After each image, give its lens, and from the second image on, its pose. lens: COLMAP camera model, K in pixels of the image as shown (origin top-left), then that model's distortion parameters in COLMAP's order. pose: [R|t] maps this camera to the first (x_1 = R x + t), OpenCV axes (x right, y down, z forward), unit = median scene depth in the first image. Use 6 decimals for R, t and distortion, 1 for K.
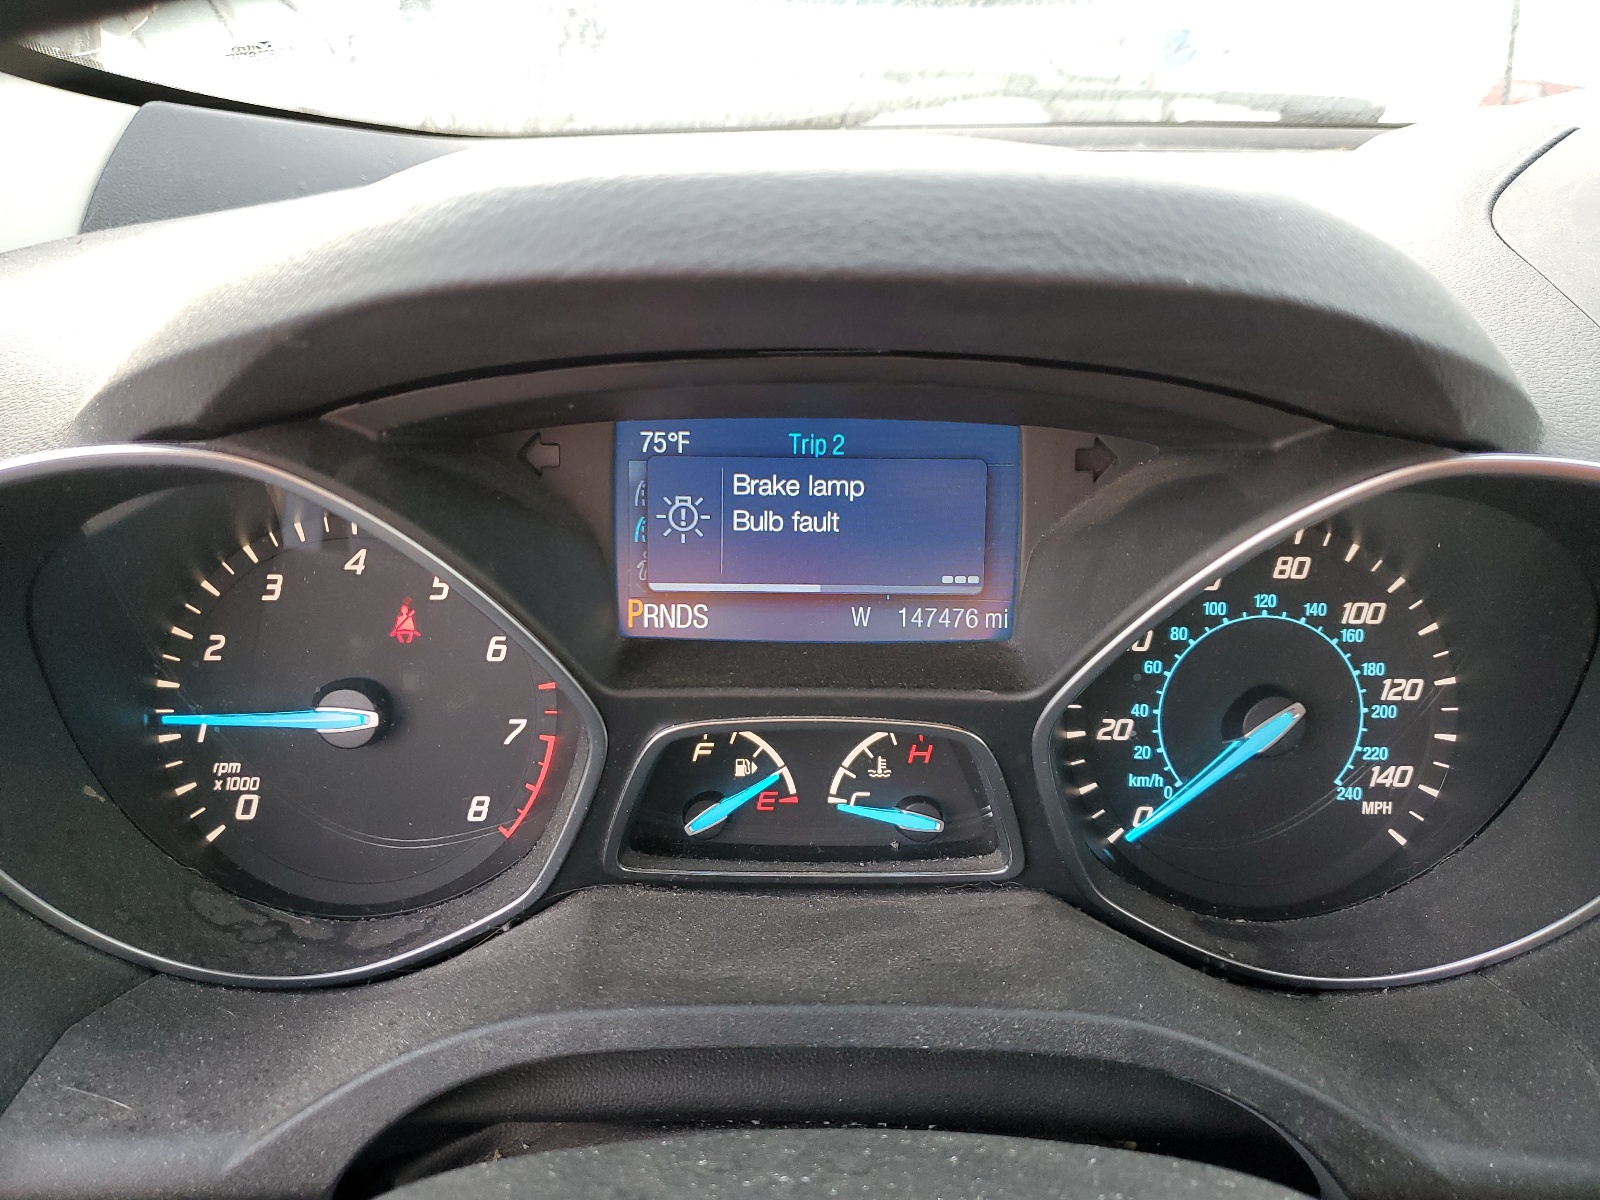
lens RADIAL K [[1227.5, 0, 799.3], [0, 1227.5, 600.8], [0, 0, 1]] dist [-0.010969, -0.001232]
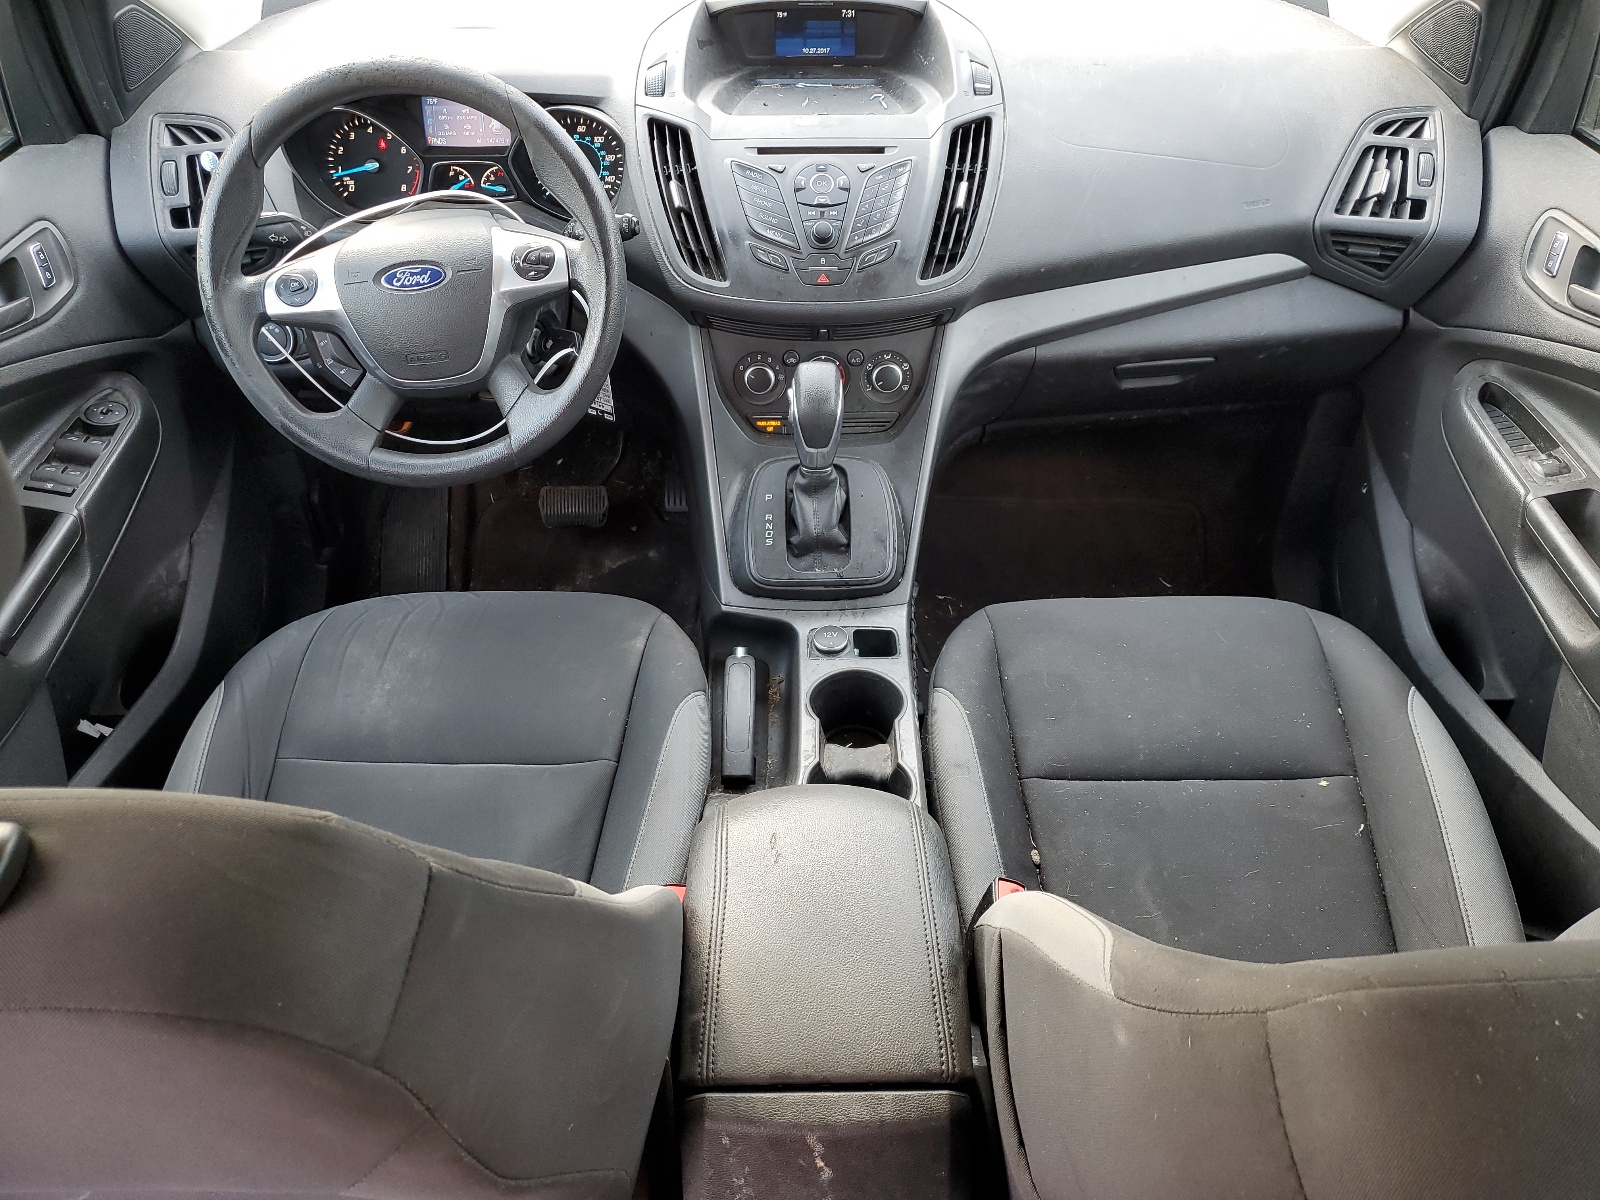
lens RADIAL K [[1227.5, 0, 798.5], [0, 1227.5, 597.4], [0, 0, 1]] dist [-0.010969, -0.001232]
pose [[0.999943, -0.009809, 0.004207, 1.159146], [0.007847, 0.942826, 0.333193, 0.101496], [-0.007234, -0.333141, 0.942849, -3.763071]]
